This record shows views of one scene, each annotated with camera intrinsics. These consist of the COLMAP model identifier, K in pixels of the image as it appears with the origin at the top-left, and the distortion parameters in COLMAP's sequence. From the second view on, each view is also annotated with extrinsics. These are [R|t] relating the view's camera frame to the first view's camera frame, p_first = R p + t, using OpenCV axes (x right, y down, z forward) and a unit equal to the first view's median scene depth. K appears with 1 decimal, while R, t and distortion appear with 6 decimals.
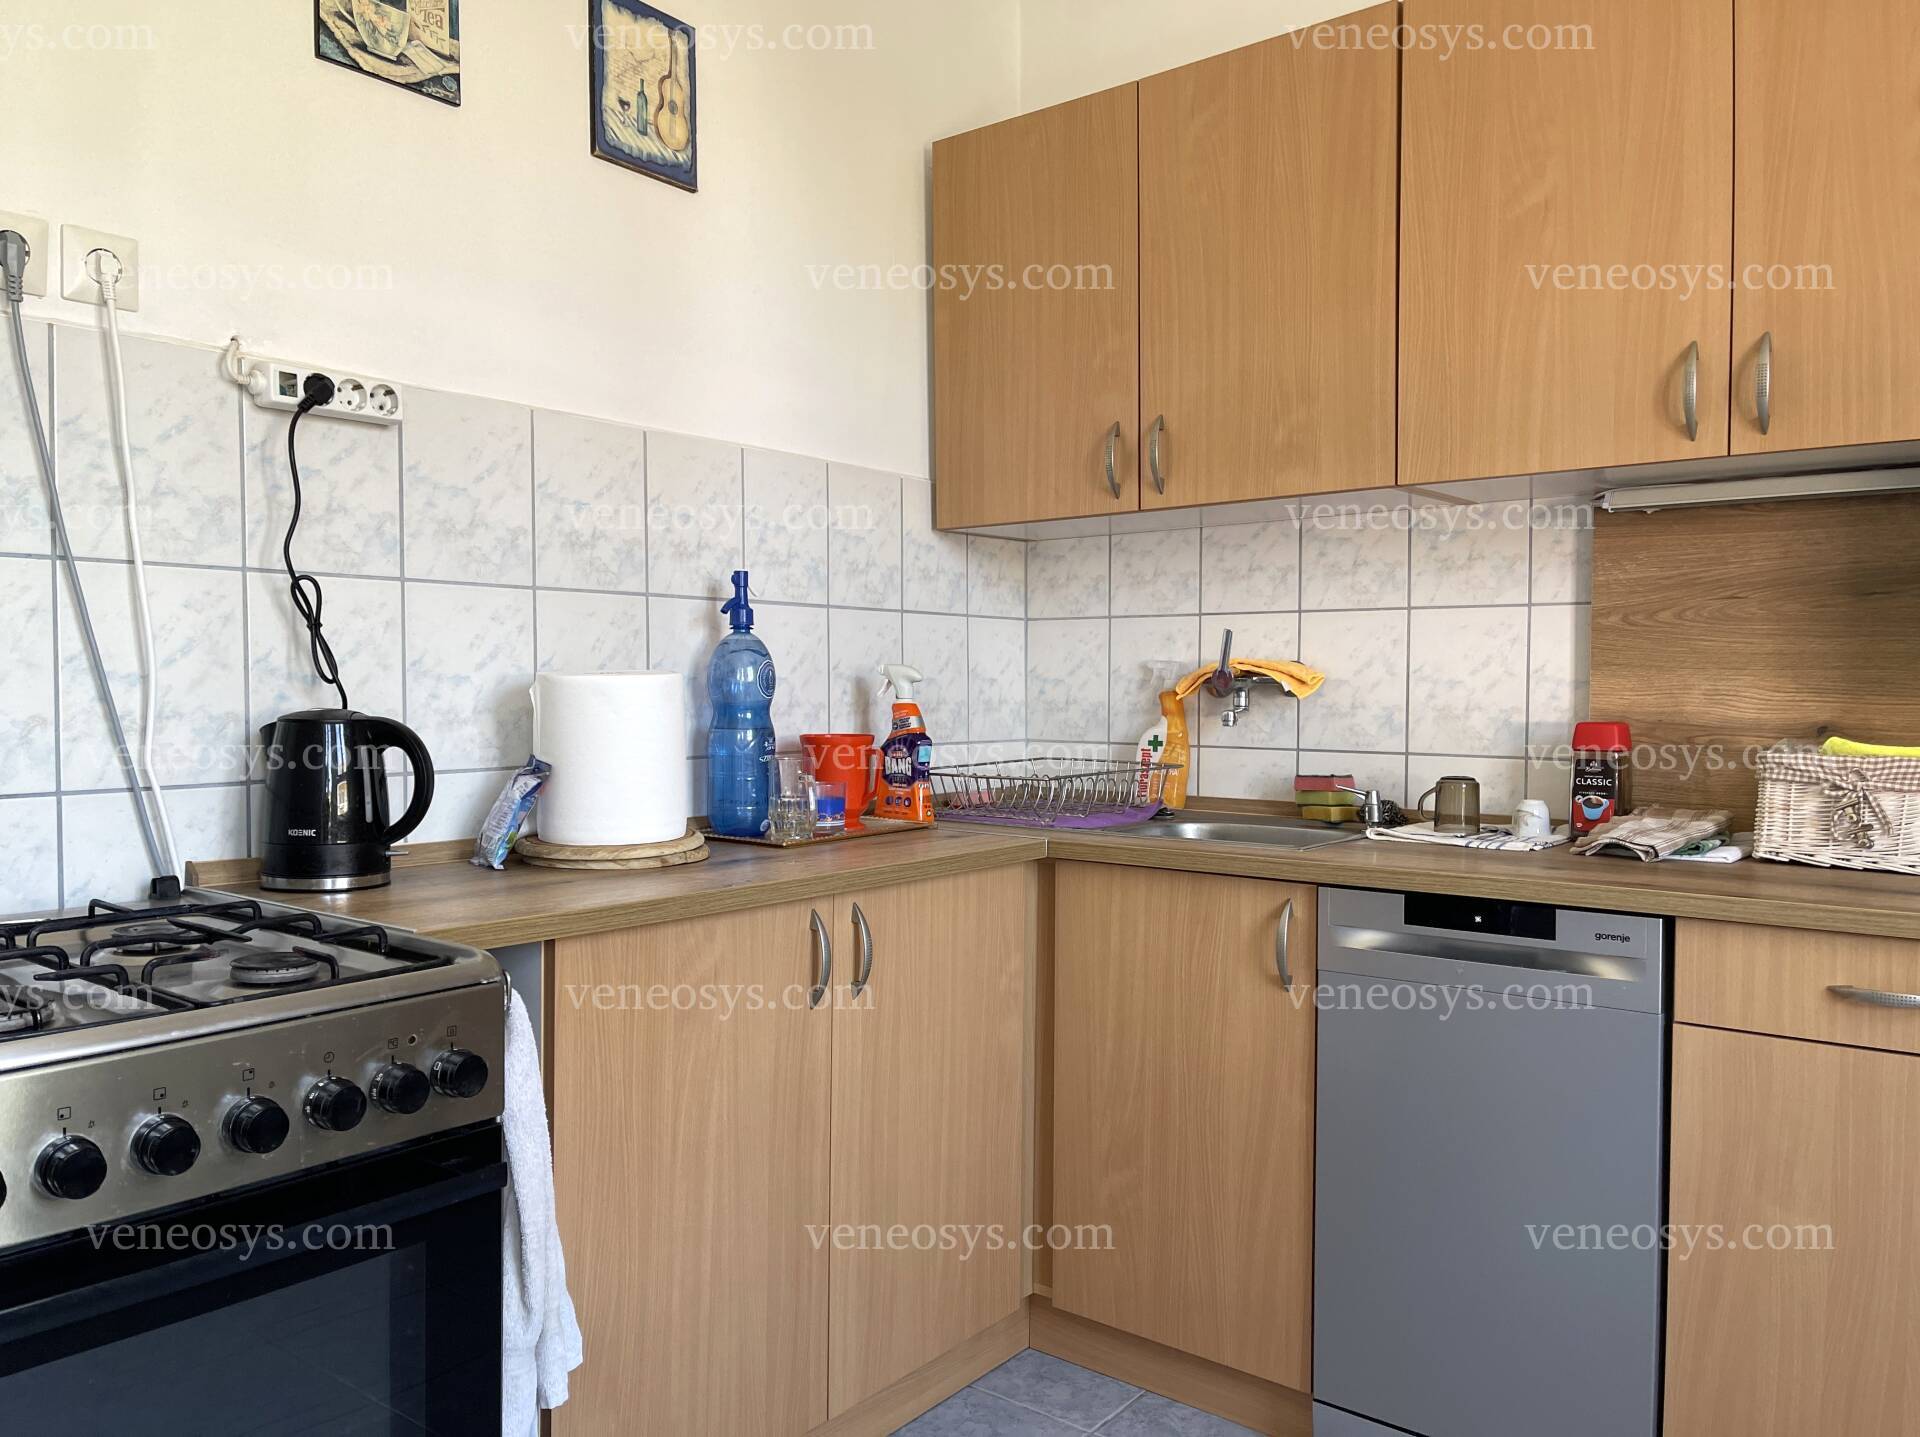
lens RADIAL K [[1450.1, 0, 964.7], [0, 1450.1, 730.4], [0, 0, 1]] dist [0.052222, -0.055660]
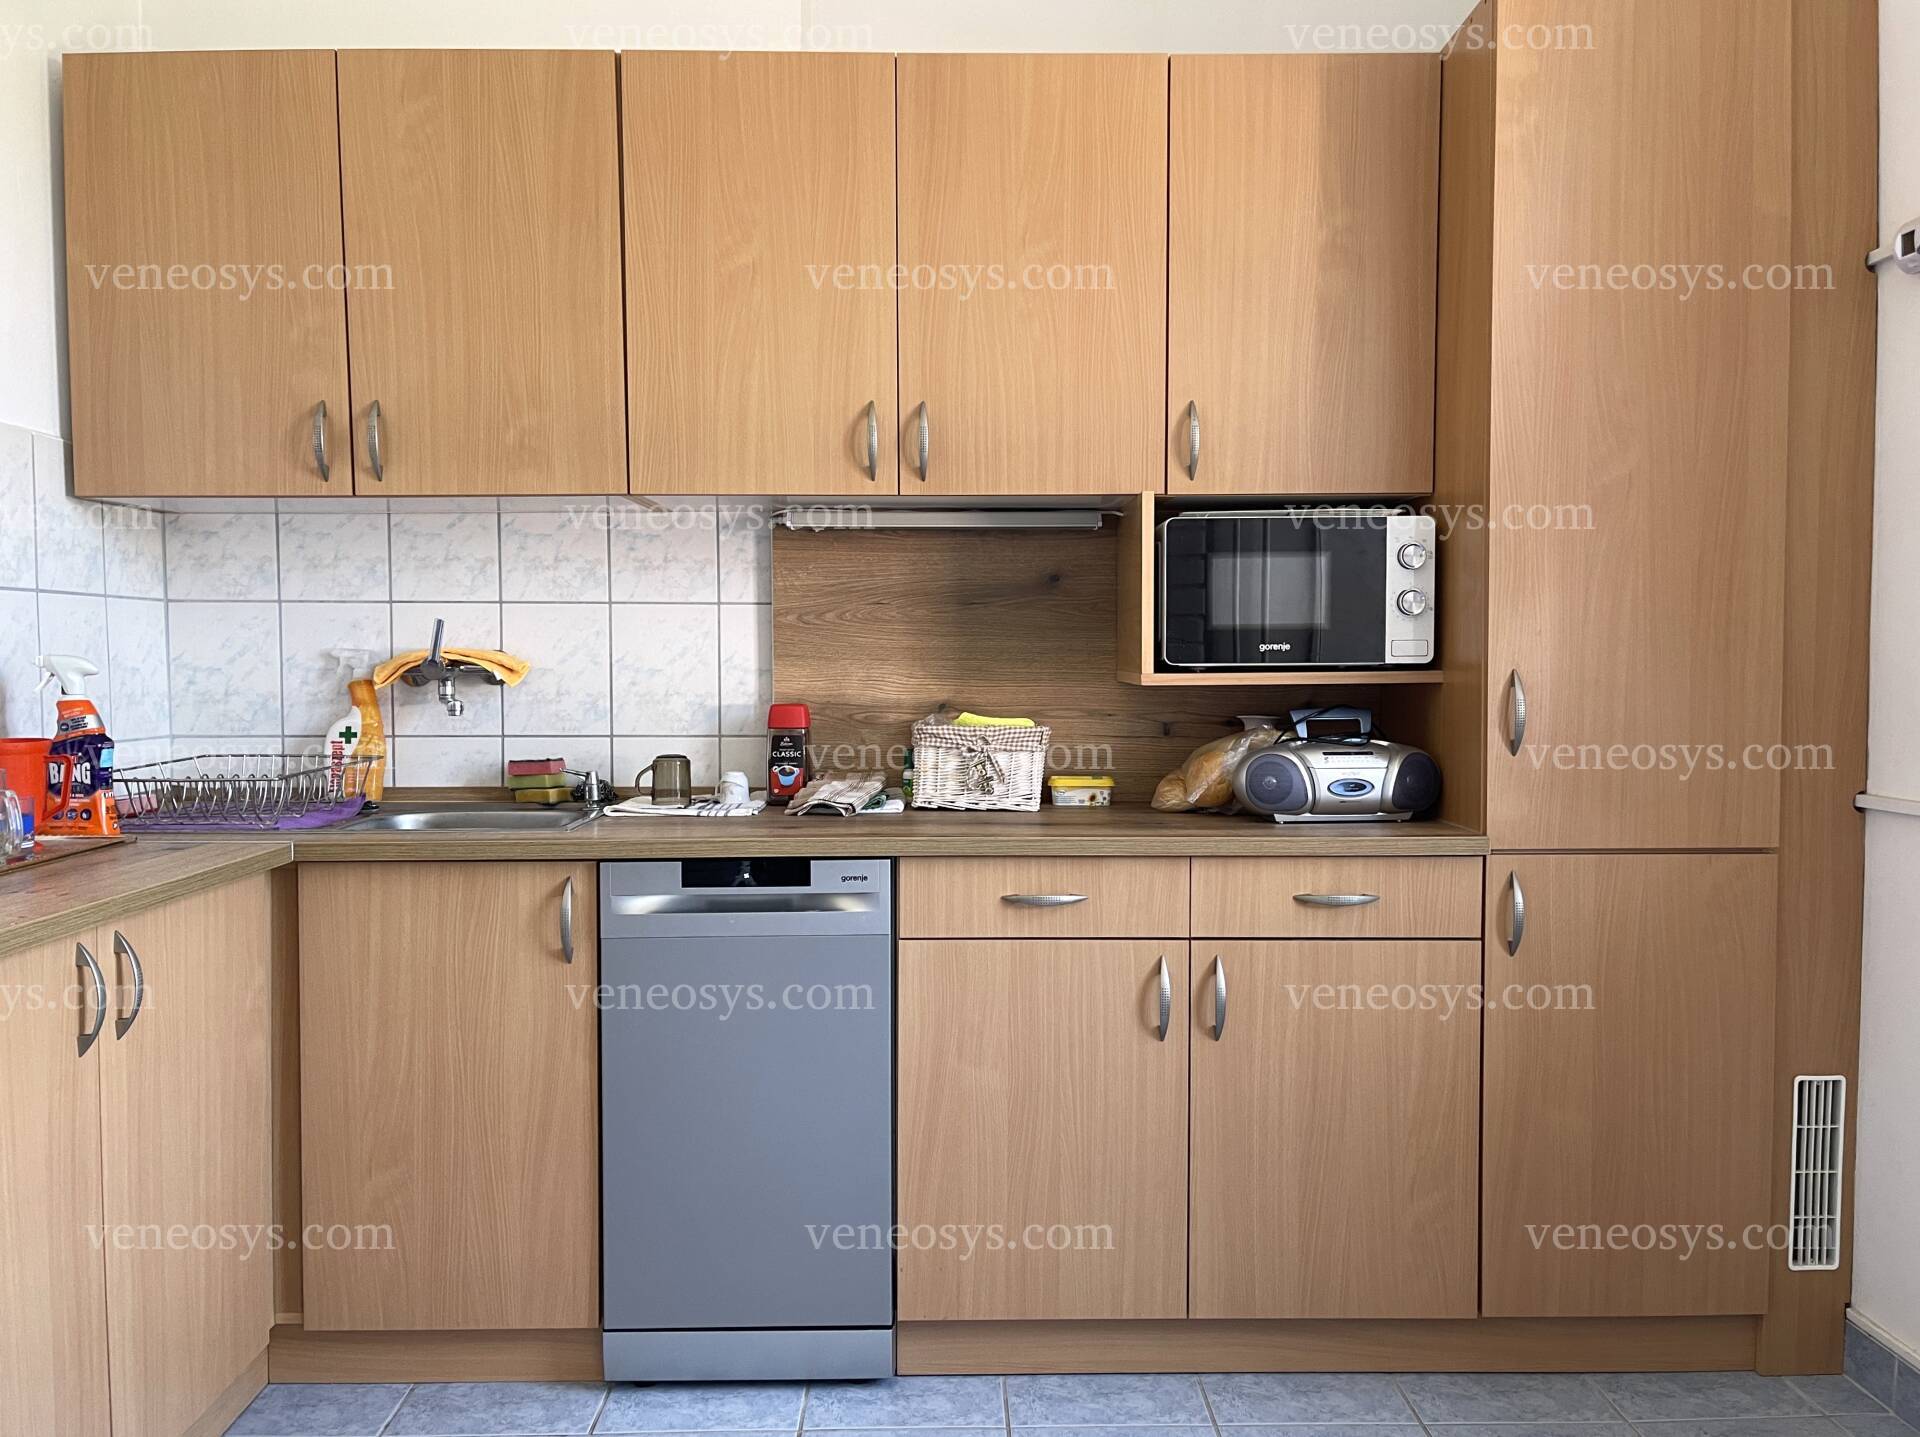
lens RADIAL K [[1450.1, 0, 976.7], [0, 1450.1, 721.2], [0, 0, 1]] dist [0.052222, -0.055660]
pose [[0.768430, -0.031563, 0.639155, -0.209615], [0.024264, 0.999502, 0.020186, -0.011949], [-0.639473, -0.000003, 0.768813, -0.016453]]
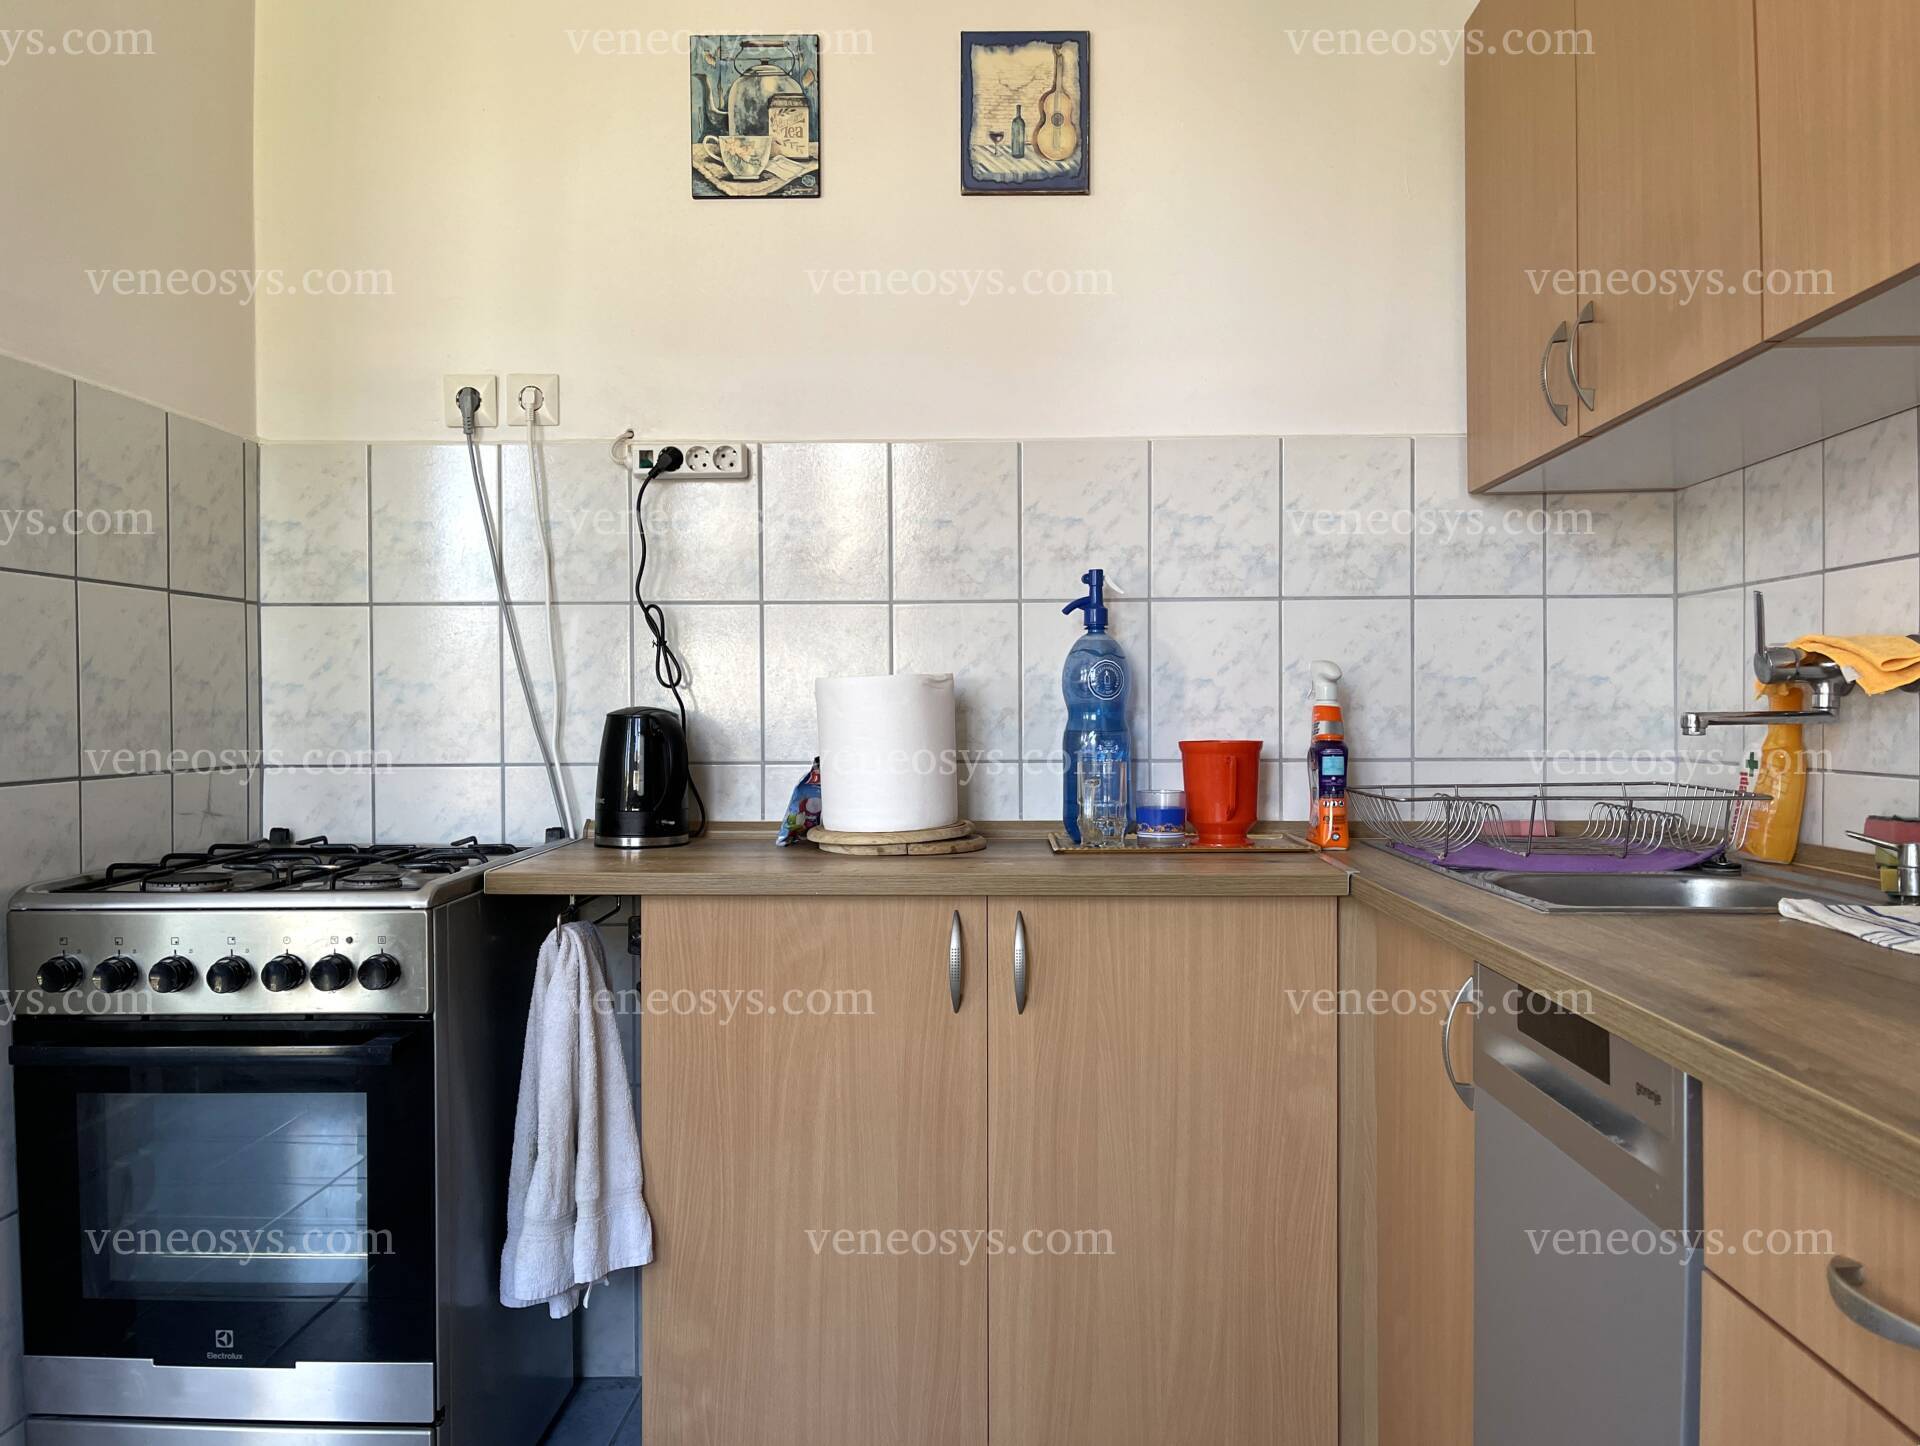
lens RADIAL K [[1436.5, 0, 976.1], [0, 1436.5, 733.5], [0, 0, 1]] dist [0.038851, -0.019492]
pose [[0.593872, 0.004919, -0.804544, 0.583592], [-0.020739, 0.999743, -0.009195, 0.011052], [0.804292, 0.022146, 0.593822, 0.371760]]
